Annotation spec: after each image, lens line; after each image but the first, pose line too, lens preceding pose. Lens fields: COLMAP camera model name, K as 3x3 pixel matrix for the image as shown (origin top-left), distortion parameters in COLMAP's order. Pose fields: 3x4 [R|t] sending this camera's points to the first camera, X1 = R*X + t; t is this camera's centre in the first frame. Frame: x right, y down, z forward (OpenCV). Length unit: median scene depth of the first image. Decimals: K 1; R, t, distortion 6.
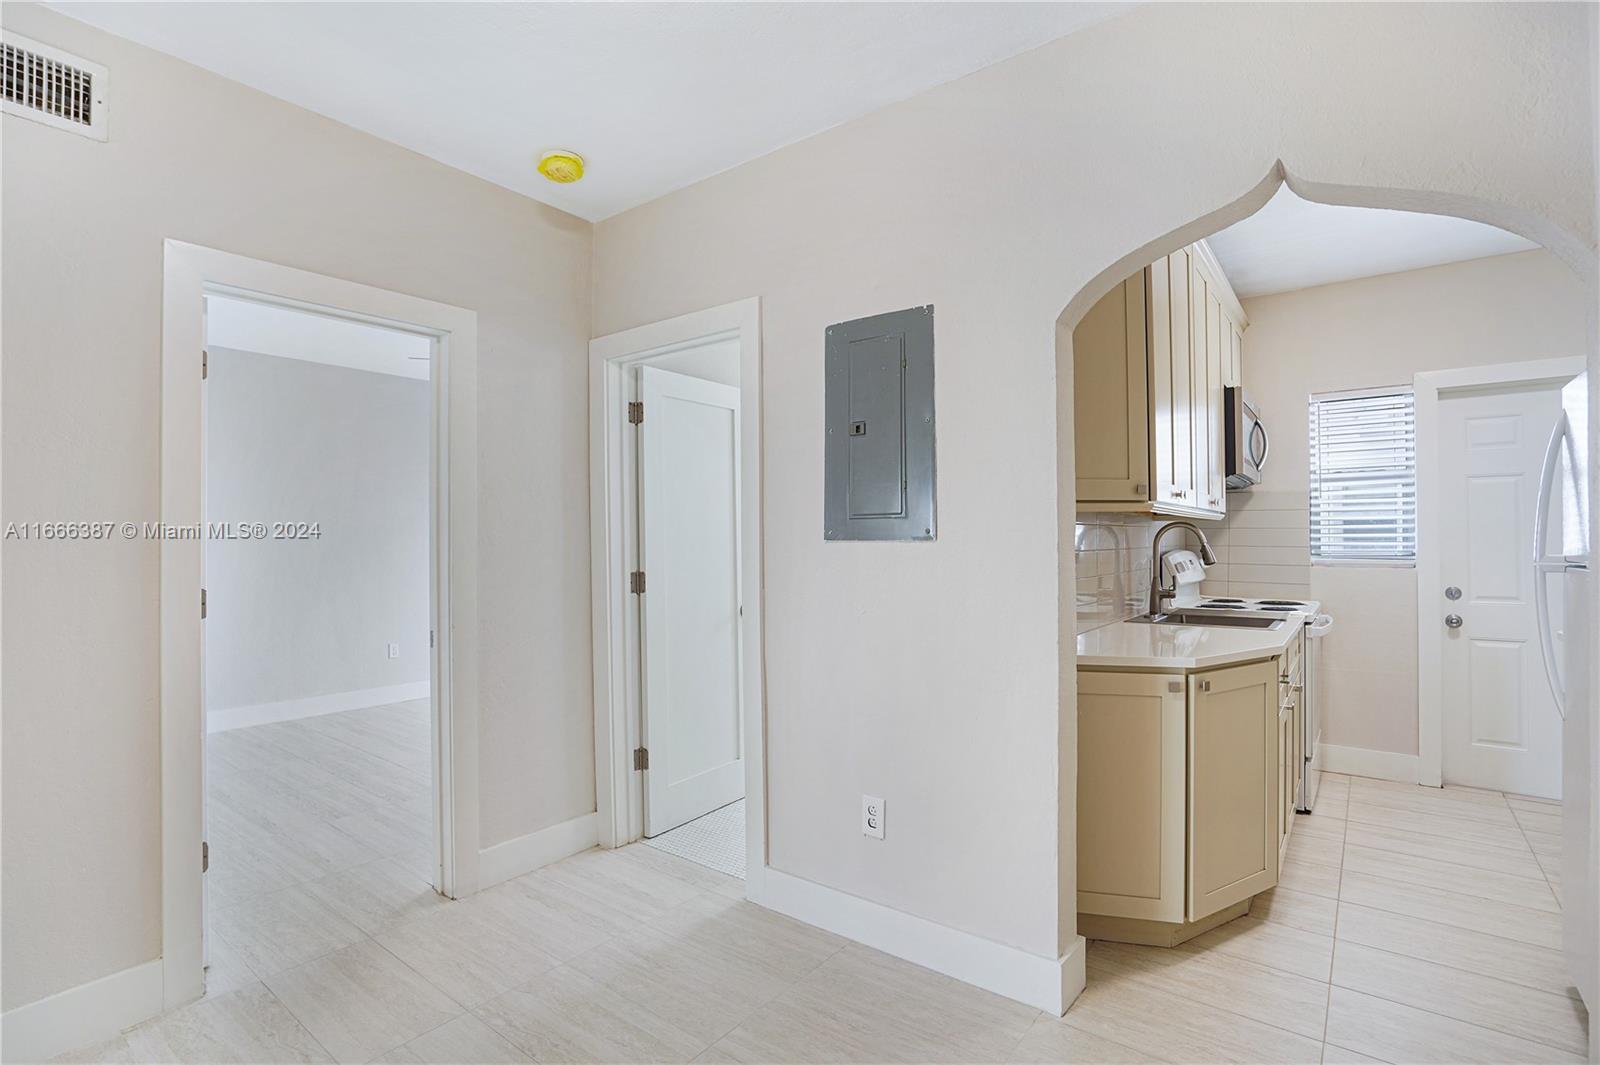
lens RADIAL K [[756.9, 0, 808.0], [0, 756.9, 535.8], [0, 0, 1]] dist [-0.032722, 0.008527]
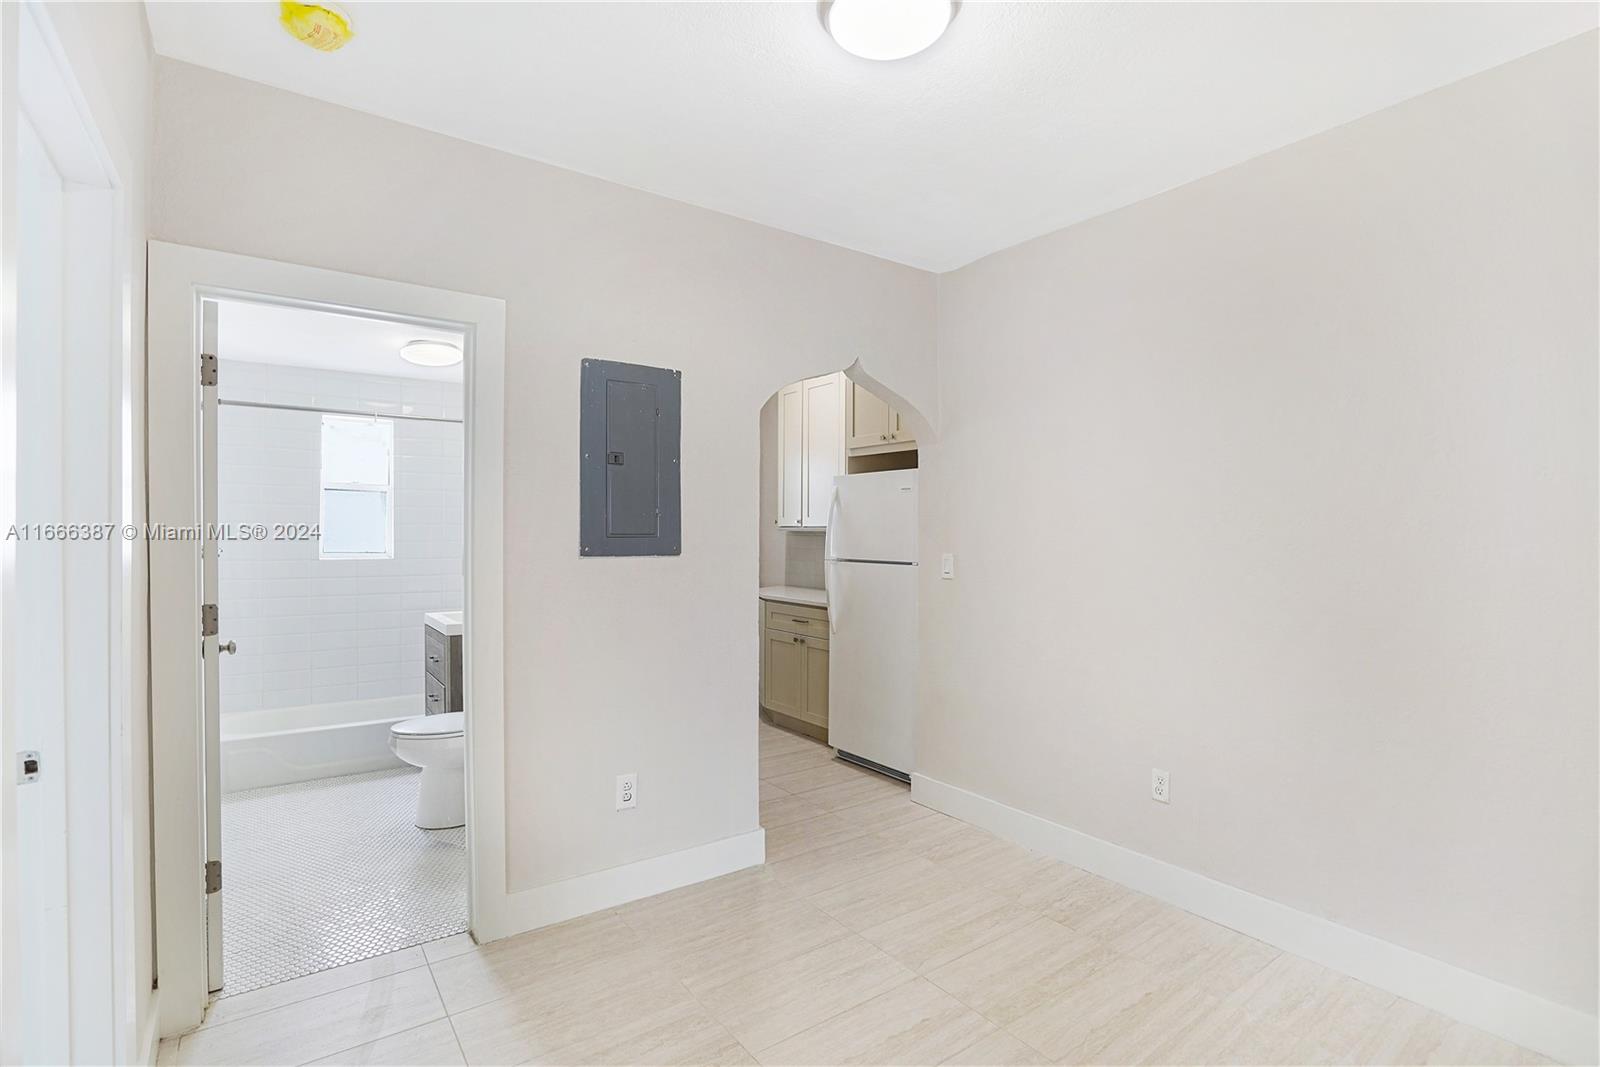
lens RADIAL K [[756.9, 0, 799.3], [0, 756.9, 534.3], [0, 0, 1]] dist [-0.032722, 0.008527]
pose [[0.294270, 0.002617, 0.955719, -0.620052], [-0.006750, 0.999977, -0.000660, -0.018011], [-0.955698, -0.006257, 0.294281, 0.262698]]
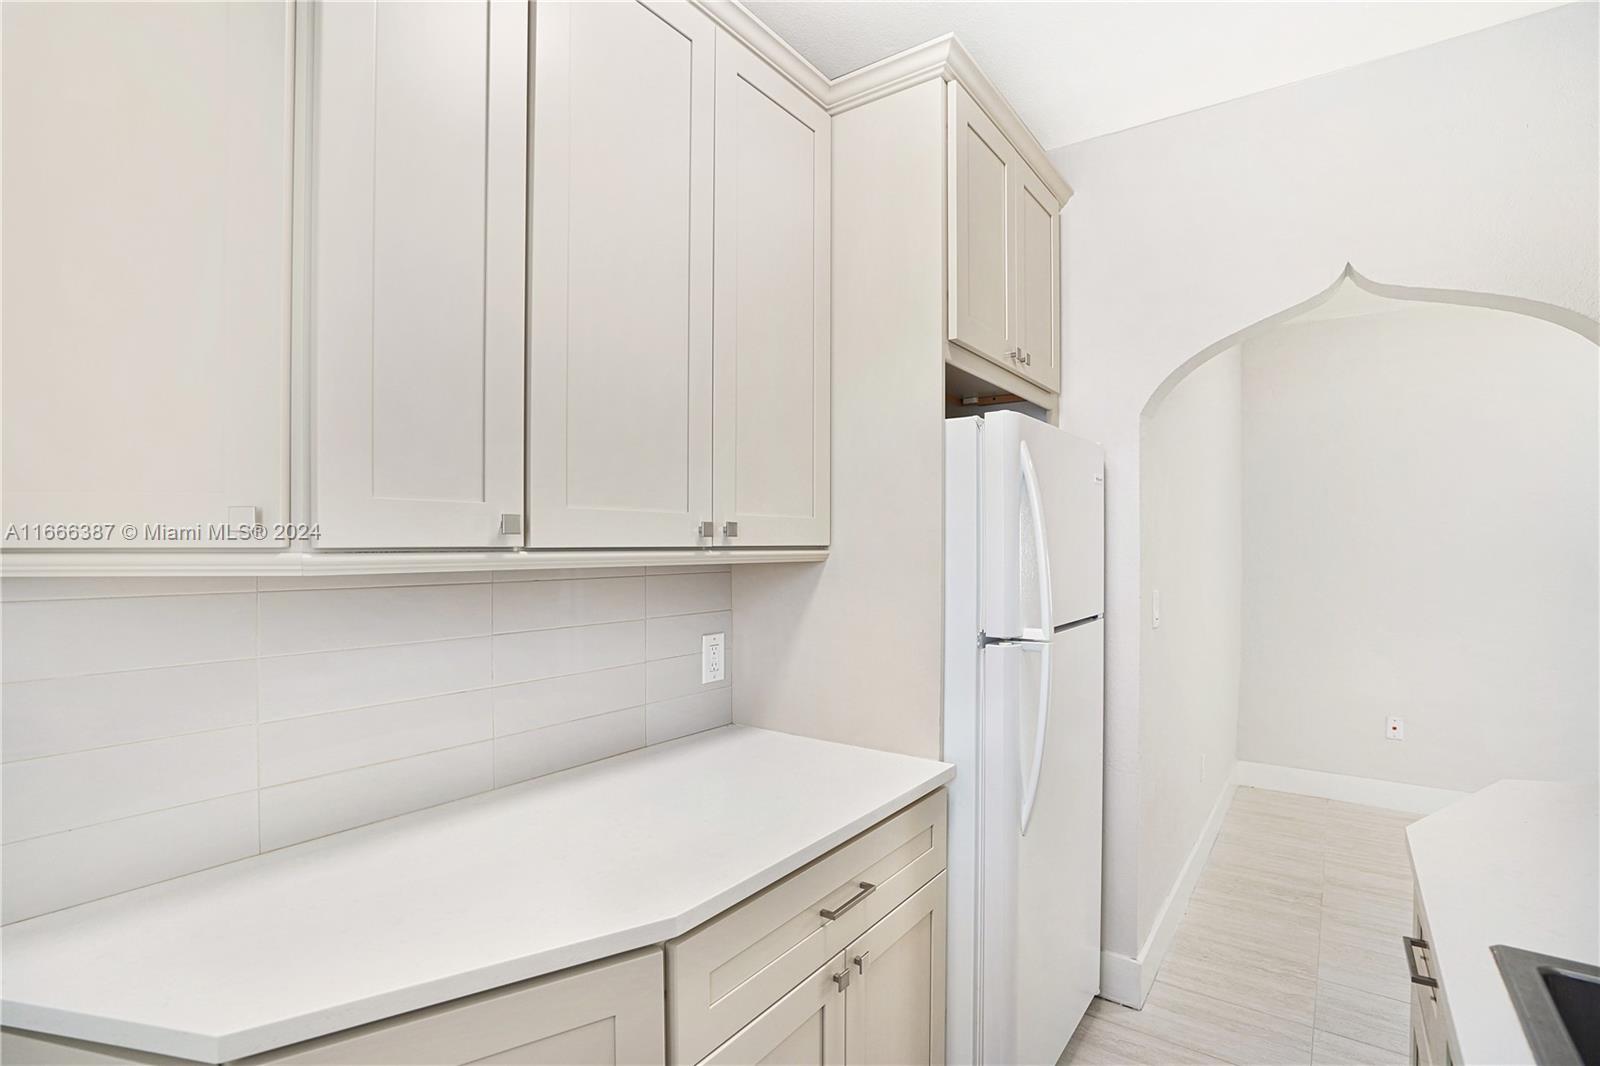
lens RADIAL K [[756.9, 0, 804.1], [0, 756.9, 546.6], [0, 0, 1]] dist [-0.032722, 0.008527]
pose [[-0.999780, 0.007462, -0.019584, 0.742603], [0.007472, 0.999972, -0.000411, -0.033967], [0.019580, -0.000557, -0.999808, 1.044273]]
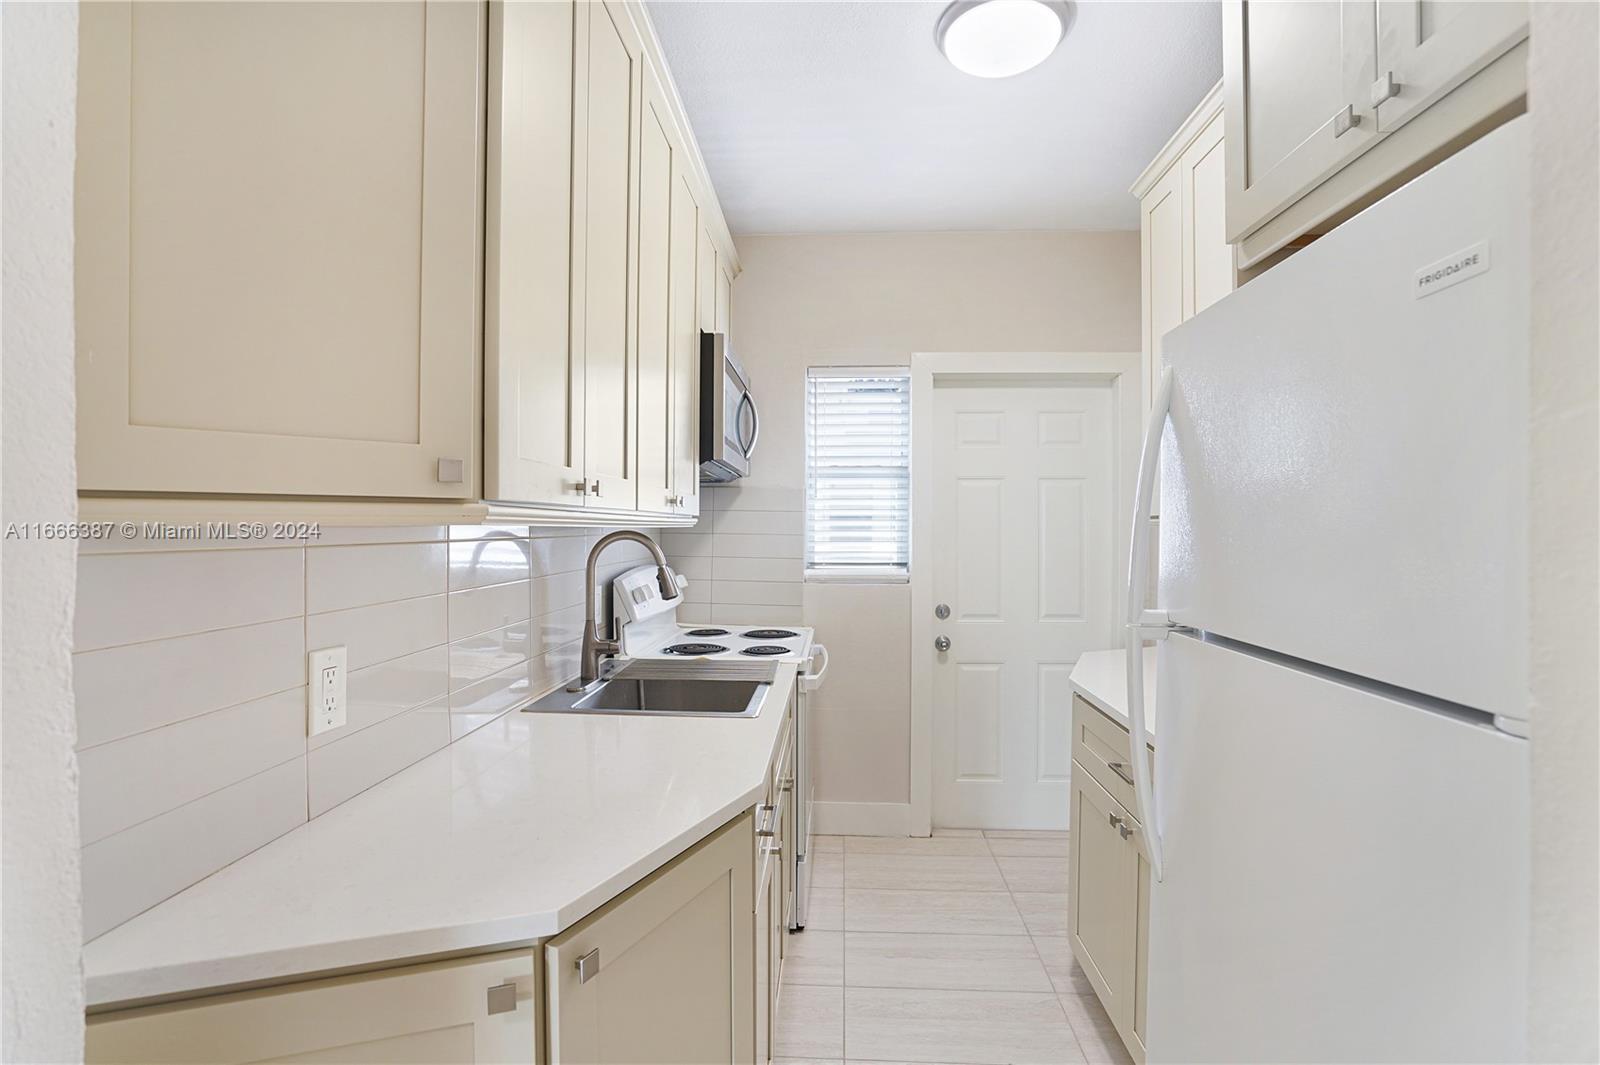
lens RADIAL K [[756.9, 0, 811.8], [0, 756.9, 535.1], [0, 0, 1]] dist [-0.032722, 0.008527]
pose [[0.821936, 0.002498, 0.569574, 0.250379], [-0.010569, 0.999885, 0.010866, -0.021940], [-0.569481, -0.014951, 0.821868, 0.378724]]
